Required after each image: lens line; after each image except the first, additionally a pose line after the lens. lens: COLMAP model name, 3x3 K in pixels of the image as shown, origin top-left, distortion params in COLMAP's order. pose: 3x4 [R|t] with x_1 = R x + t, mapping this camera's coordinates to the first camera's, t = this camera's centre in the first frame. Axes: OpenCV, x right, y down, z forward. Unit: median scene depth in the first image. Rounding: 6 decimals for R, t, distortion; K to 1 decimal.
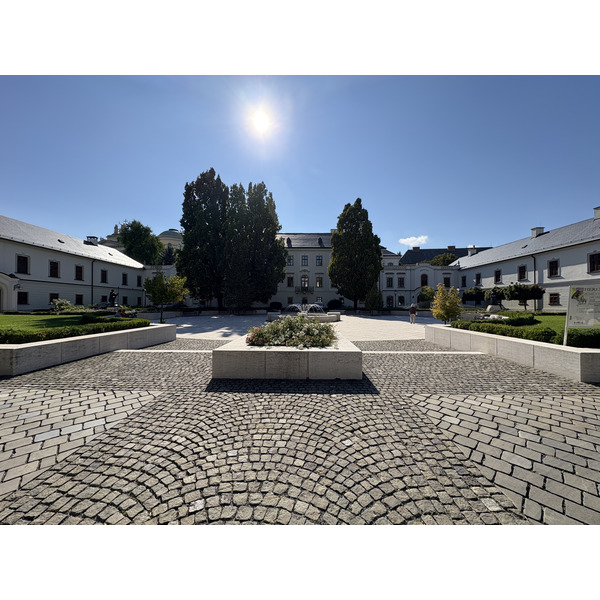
lens RADIAL K [[240.8, 0, 303.9], [0, 240.8, 303.4], [0, 0, 1]] dist [-0.001283, -0.000728]
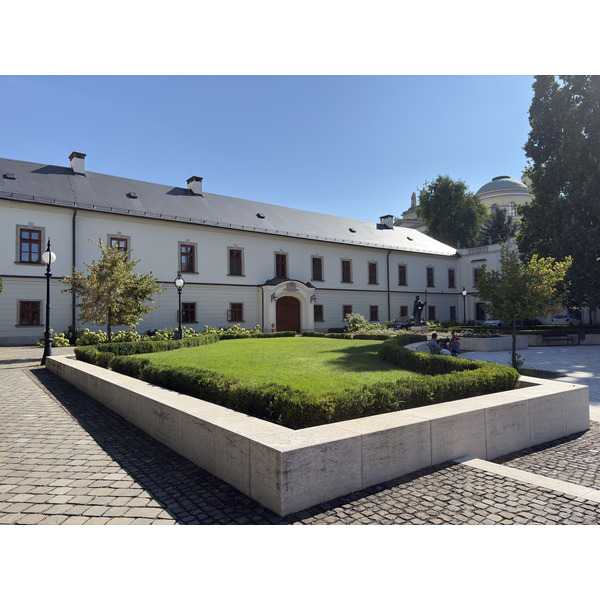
lens RADIAL K [[439.4, 0, 301.0], [0, 439.4, 300.2], [0, 0, 1]] dist [0.014240, 0.003592]
pose [[0.612745, -0.043953, -0.789058, -0.094445], [0.020350, 0.998999, -0.039844, -0.007469], [0.790019, 0.008357, 0.613026, 0.092107]]
